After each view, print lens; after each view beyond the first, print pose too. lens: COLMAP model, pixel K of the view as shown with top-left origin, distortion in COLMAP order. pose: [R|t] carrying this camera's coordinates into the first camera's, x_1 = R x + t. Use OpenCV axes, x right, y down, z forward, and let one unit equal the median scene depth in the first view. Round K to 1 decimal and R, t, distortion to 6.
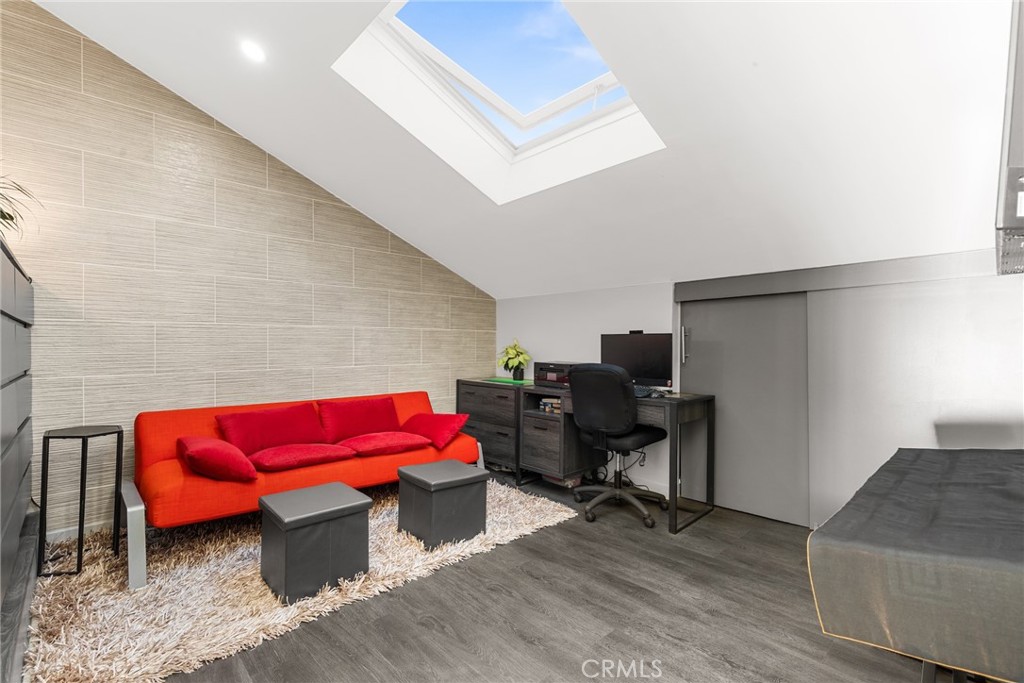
lens RADIAL K [[459.8, 0, 513.5], [0, 459.8, 343.9], [0, 0, 1]] dist [0.000432, 0.000204]
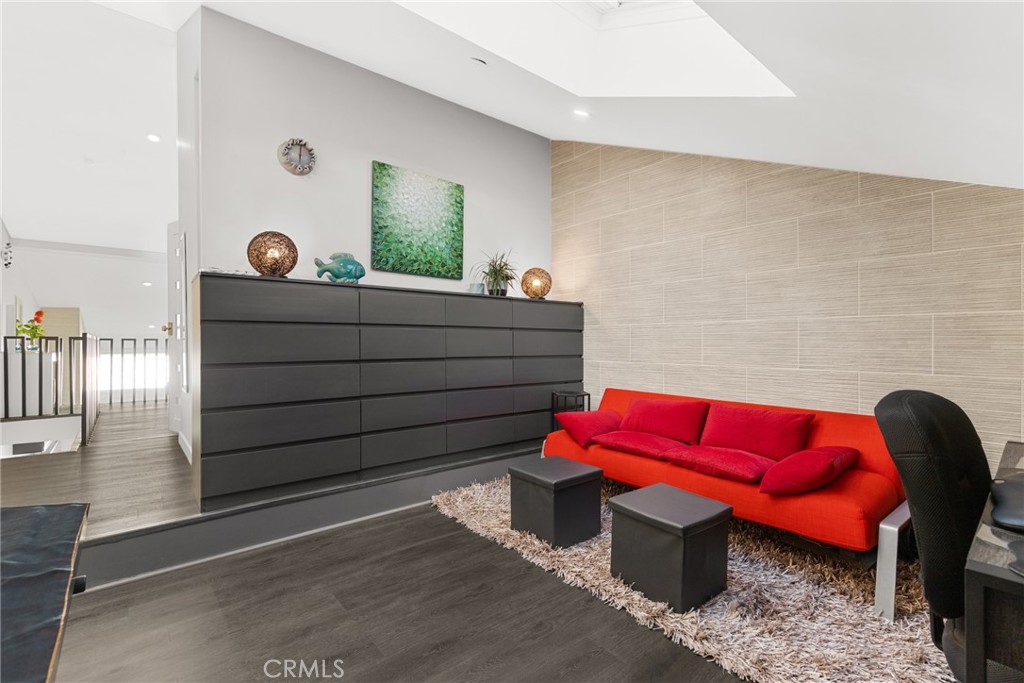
lens RADIAL K [[459.8, 0, 512.8], [0, 459.8, 338.1], [0, 0, 1]] dist [0.000432, 0.000204]
pose [[-0.066011, -0.007111, -0.997794, 0.566972], [0.000387, 0.999974, -0.007152, 0.002022], [0.997819, -0.000858, -0.066006, 0.695606]]
